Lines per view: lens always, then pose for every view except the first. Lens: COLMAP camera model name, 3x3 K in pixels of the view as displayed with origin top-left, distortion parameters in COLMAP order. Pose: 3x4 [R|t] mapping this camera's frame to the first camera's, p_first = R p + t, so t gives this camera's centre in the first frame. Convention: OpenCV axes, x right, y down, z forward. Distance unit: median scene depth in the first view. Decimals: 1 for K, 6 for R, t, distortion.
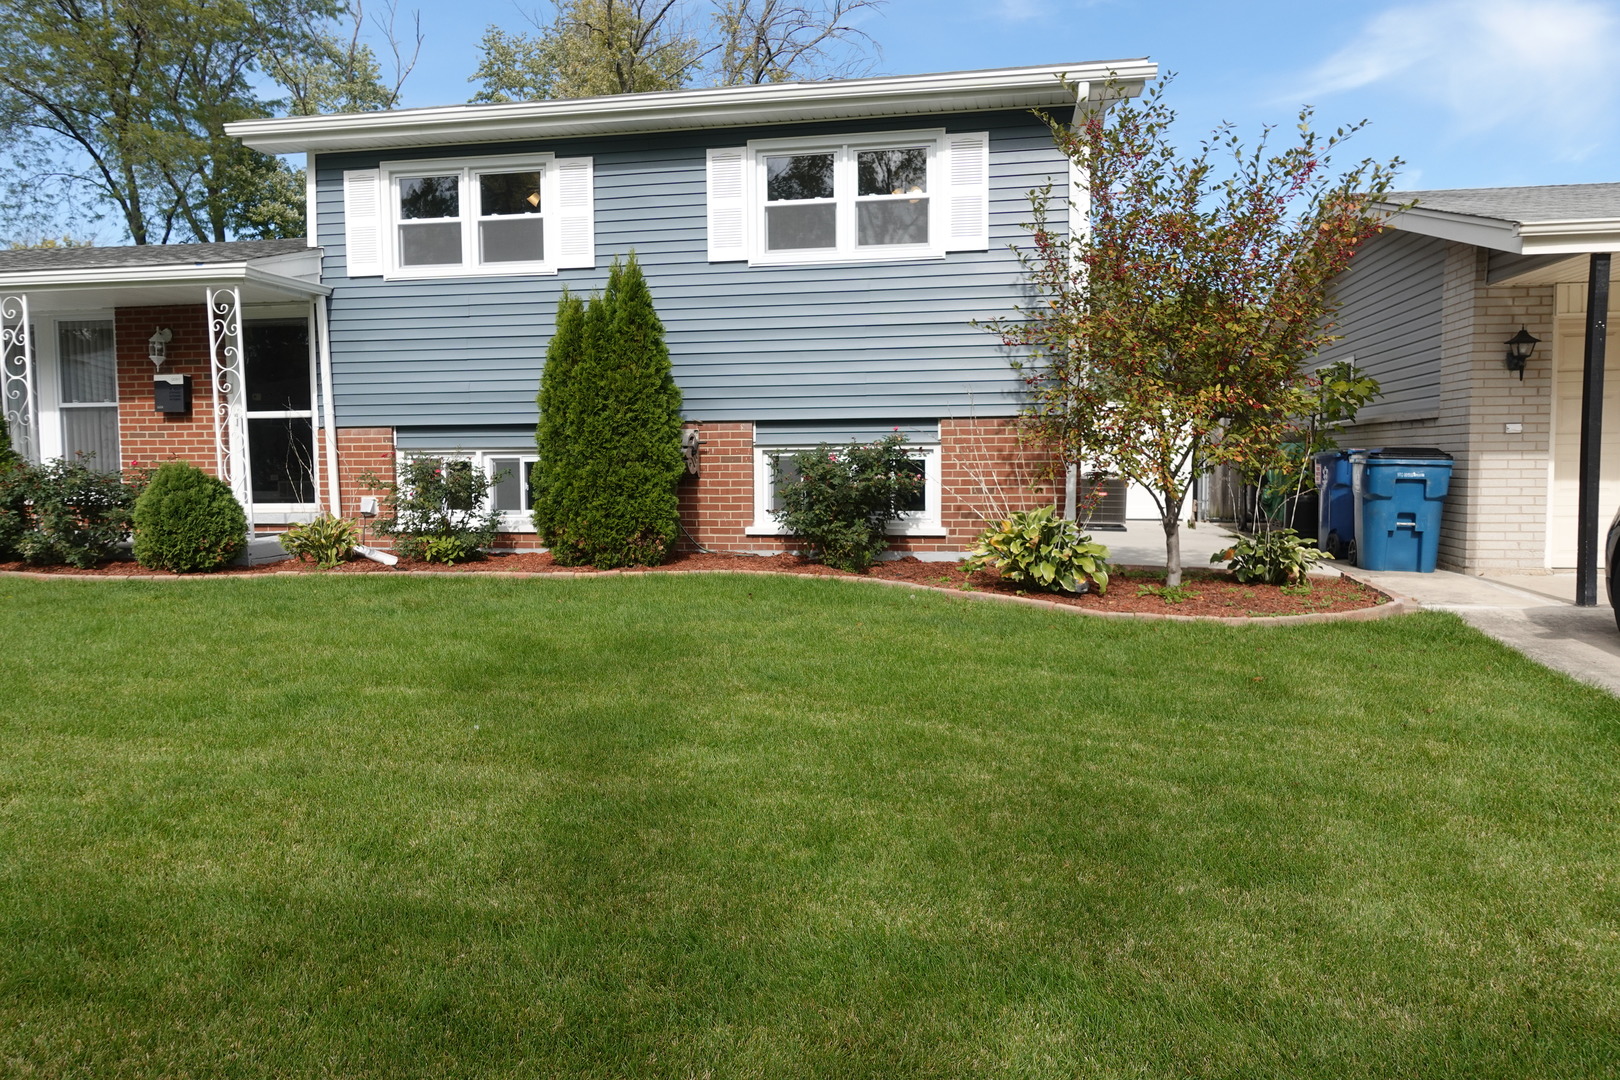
lens RADIAL K [[1120.5, 0, 812.1], [0, 1120.5, 533.5], [0, 0, 1]] dist [-0.002587, 0.005634]
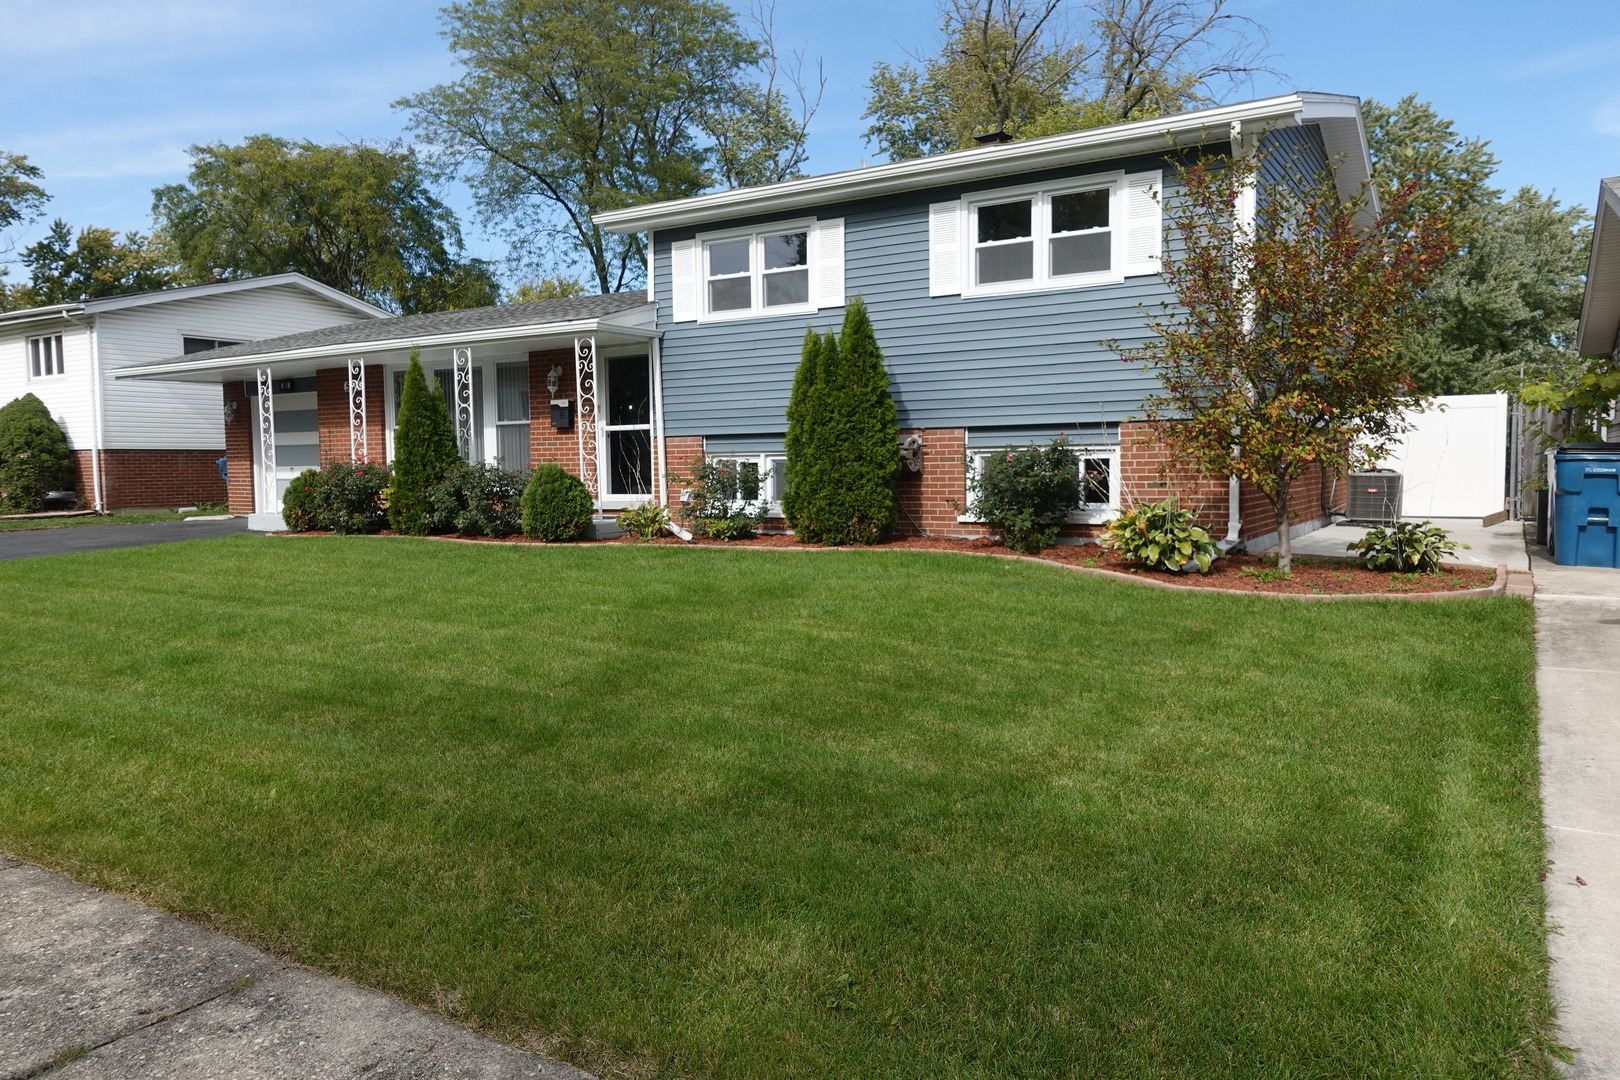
lens RADIAL K [[1120.5, 0, 811.7], [0, 1120.5, 537.7], [0, 0, 1]] dist [-0.002587, 0.005634]
pose [[0.931659, 0.018854, -0.362844, 0.236274], [-0.017281, 0.999822, 0.007582, 0.012019], [0.362923, -0.000793, 0.931819, -0.181763]]
